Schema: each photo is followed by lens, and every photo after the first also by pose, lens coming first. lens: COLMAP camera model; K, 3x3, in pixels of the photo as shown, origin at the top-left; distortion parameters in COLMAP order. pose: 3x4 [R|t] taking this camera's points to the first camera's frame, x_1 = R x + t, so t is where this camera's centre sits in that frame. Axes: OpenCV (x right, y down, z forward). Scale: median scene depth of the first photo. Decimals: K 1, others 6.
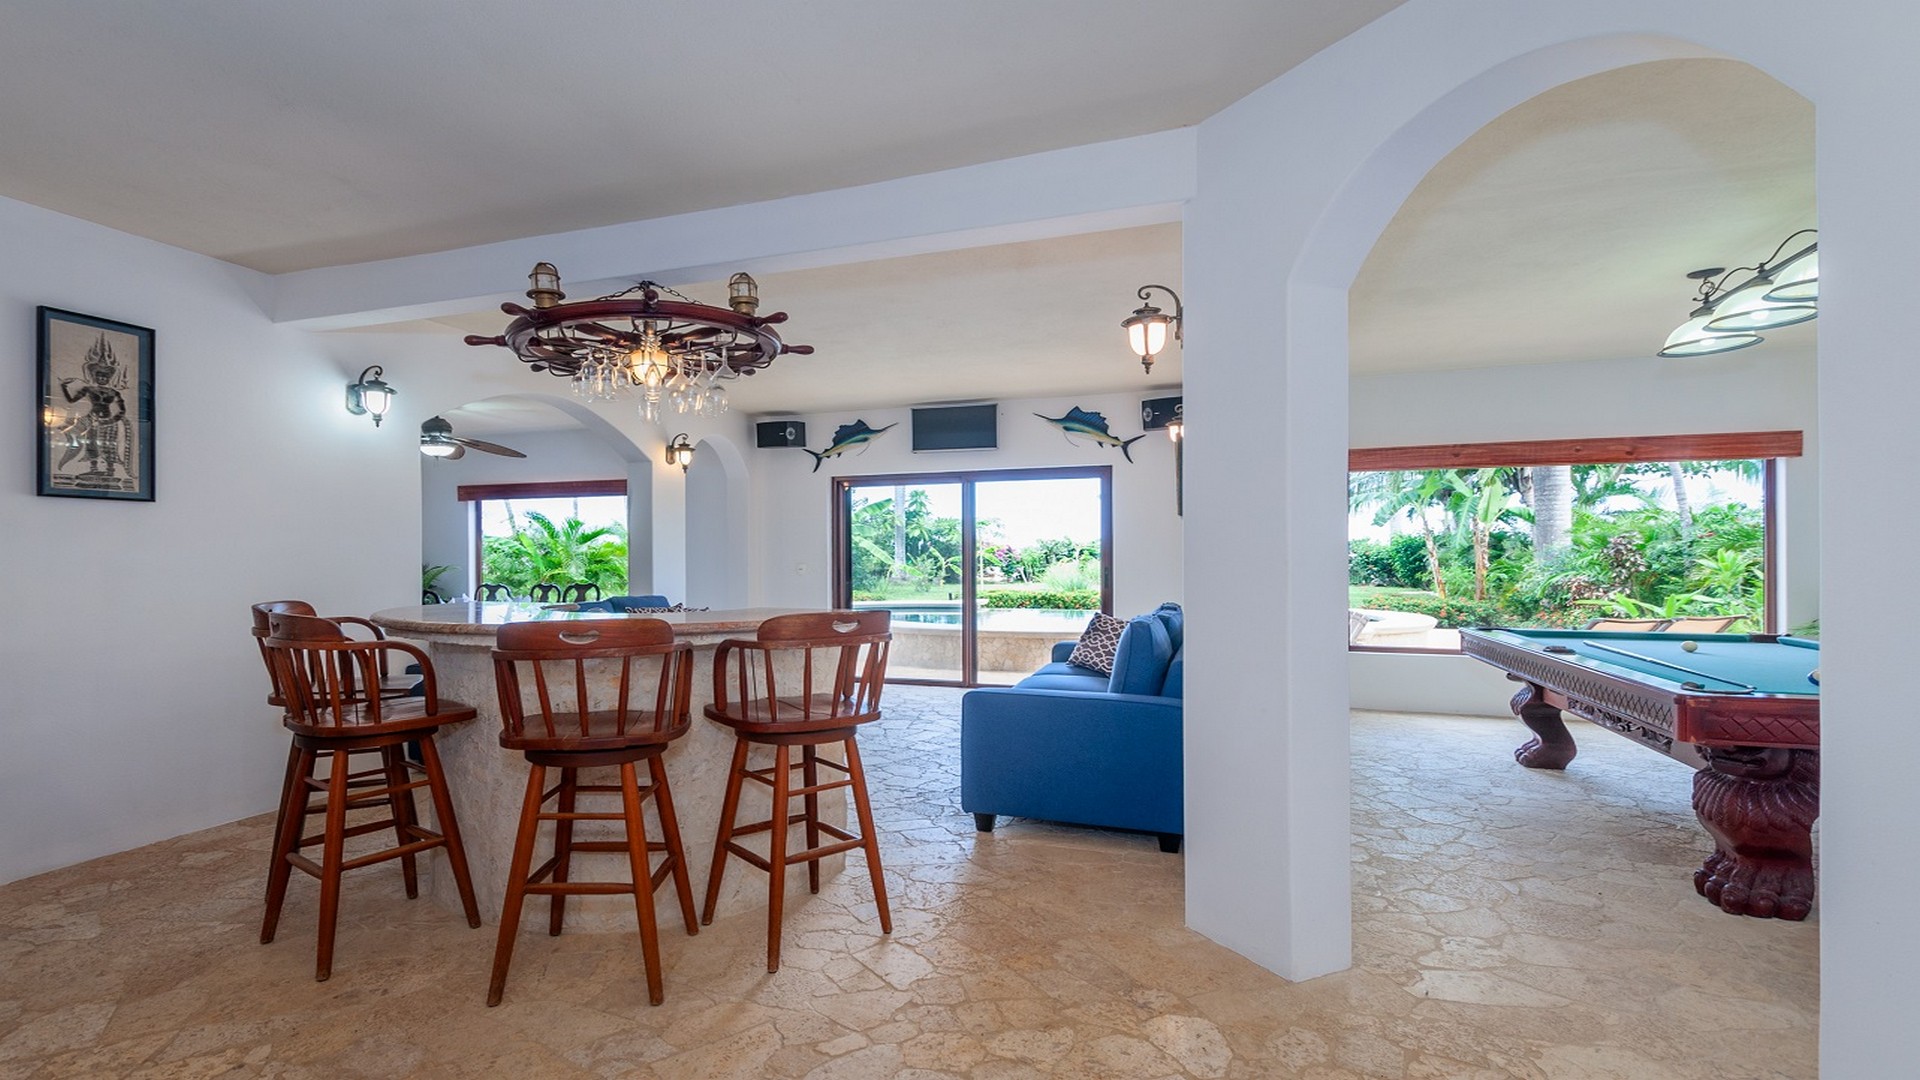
lens RADIAL K [[874.2, 0, 914.5], [0, 874.2, 567.1], [0, 0, 1]] dist [0.009727, -0.000315]
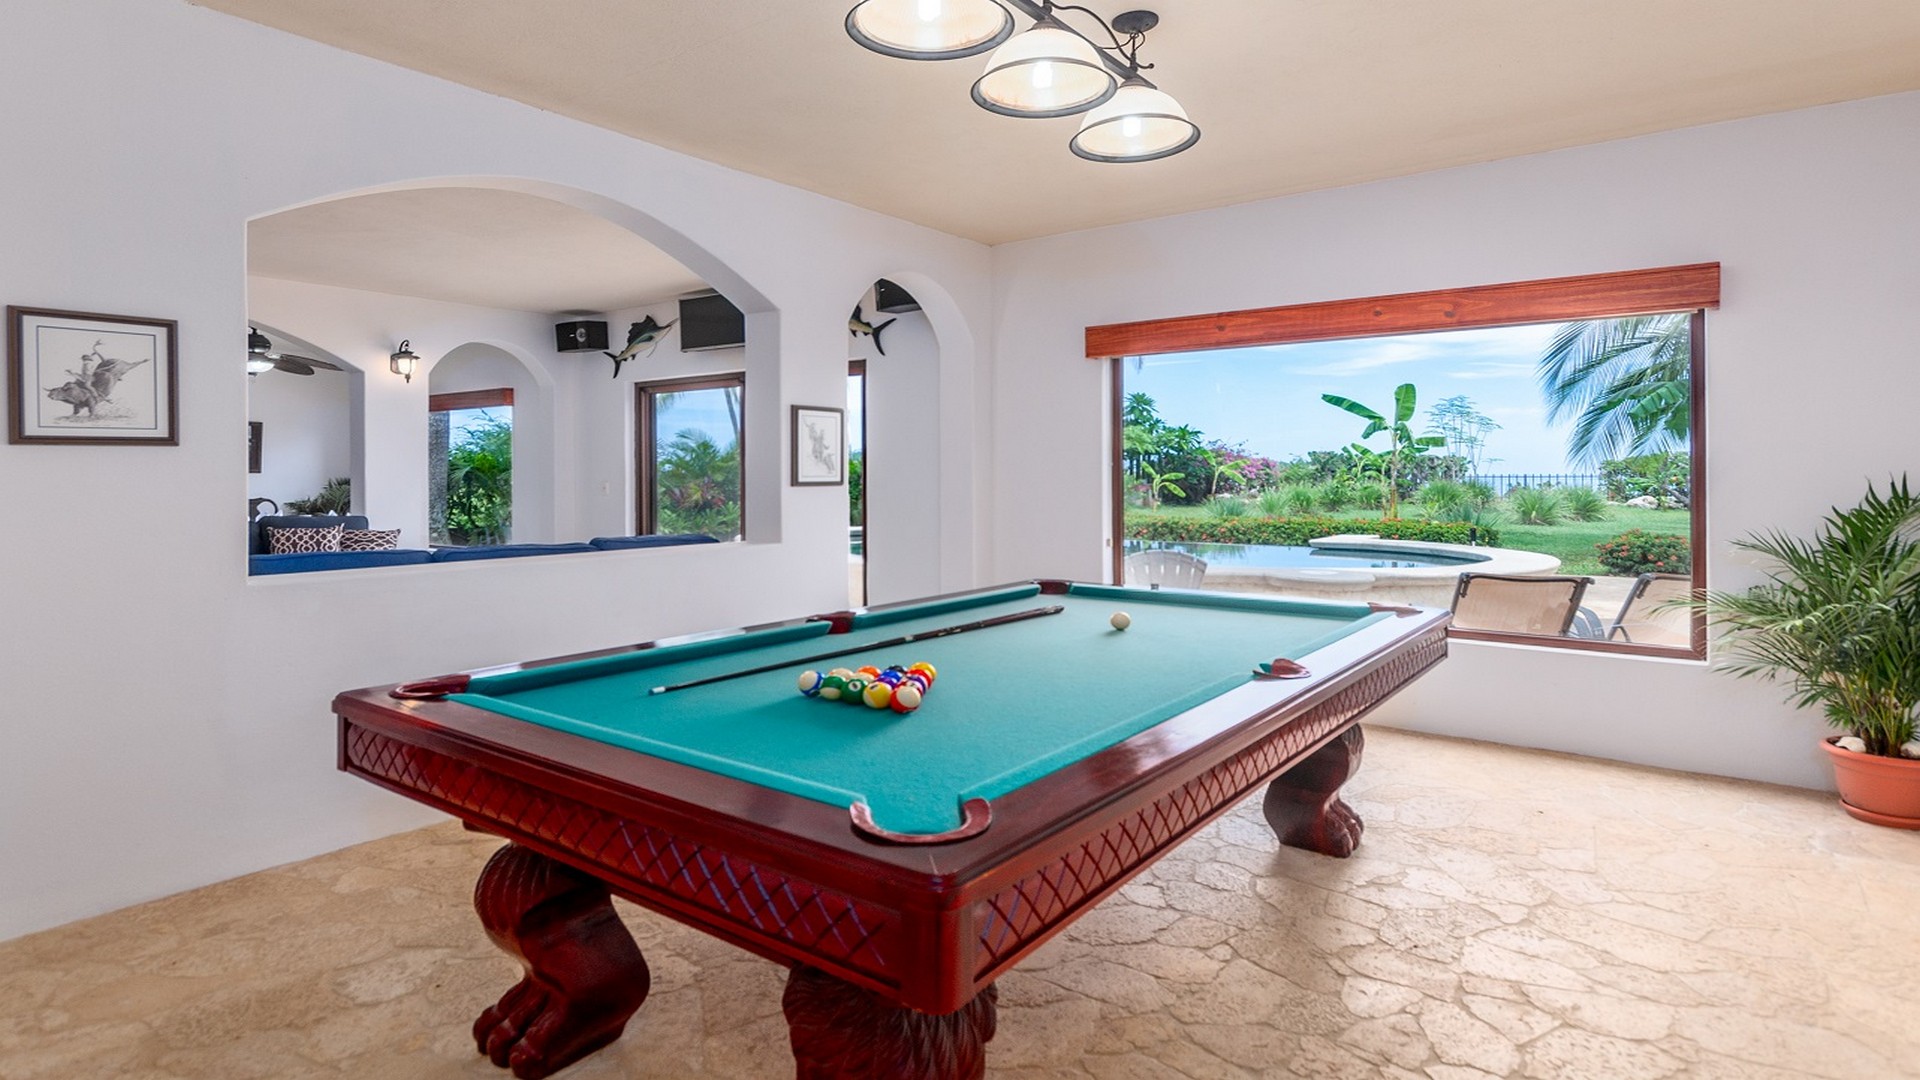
lens RADIAL K [[979.4, 0, 959.5], [0, 979.4, 530.7], [0, 0, 1]] dist [0.001412, 0.000752]
pose [[0.953347, 0.019813, -0.301227, 0.561638], [-0.005675, 0.998844, 0.047737, -0.004377], [0.301825, -0.043800, 0.952357, 0.174086]]
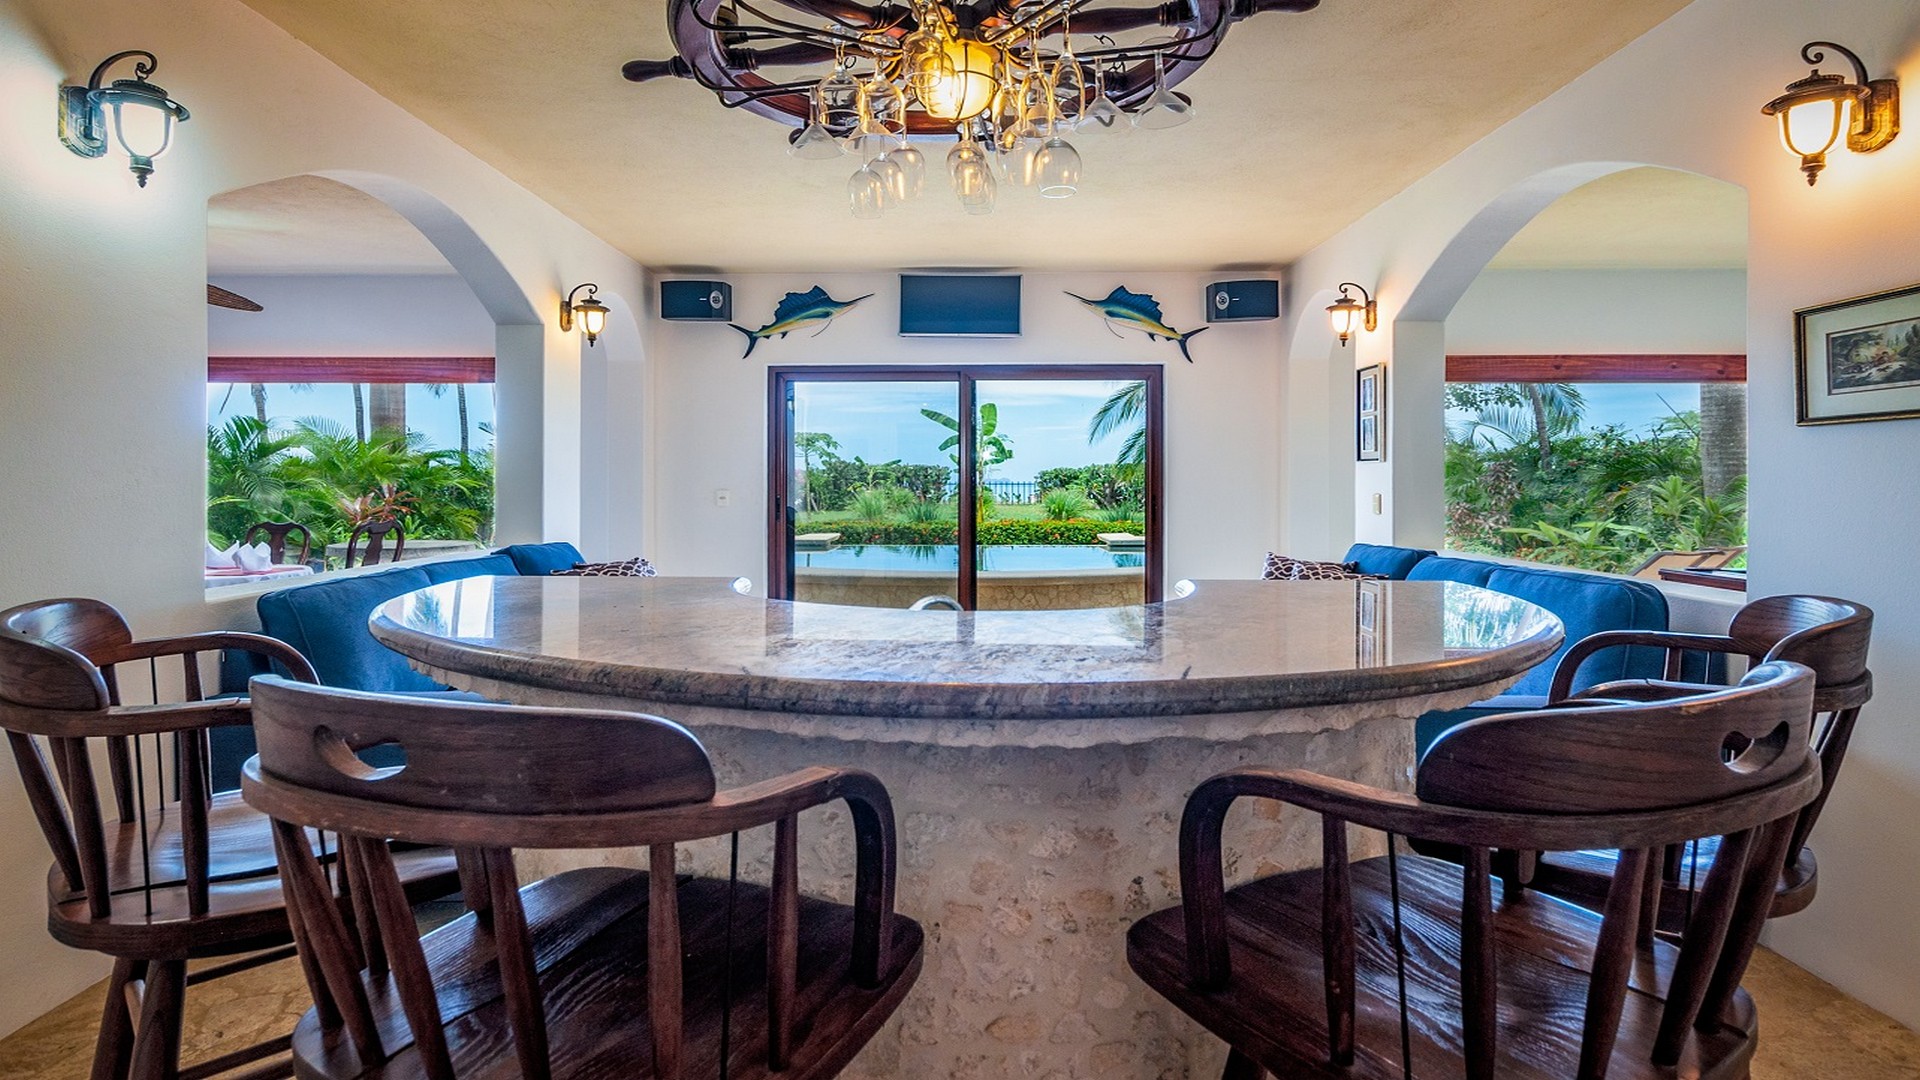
lens RADIAL K [[979.4, 0, 959.5], [0, 979.4, 504.2], [0, 0, 1]] dist [0.001412, 0.000752]
pose [[0.947262, -0.003396, 0.320443, -0.221401], [-0.000460, 0.999928, 0.011959, -0.002403], [-0.320460, -0.011476, 0.947192, 0.228070]]
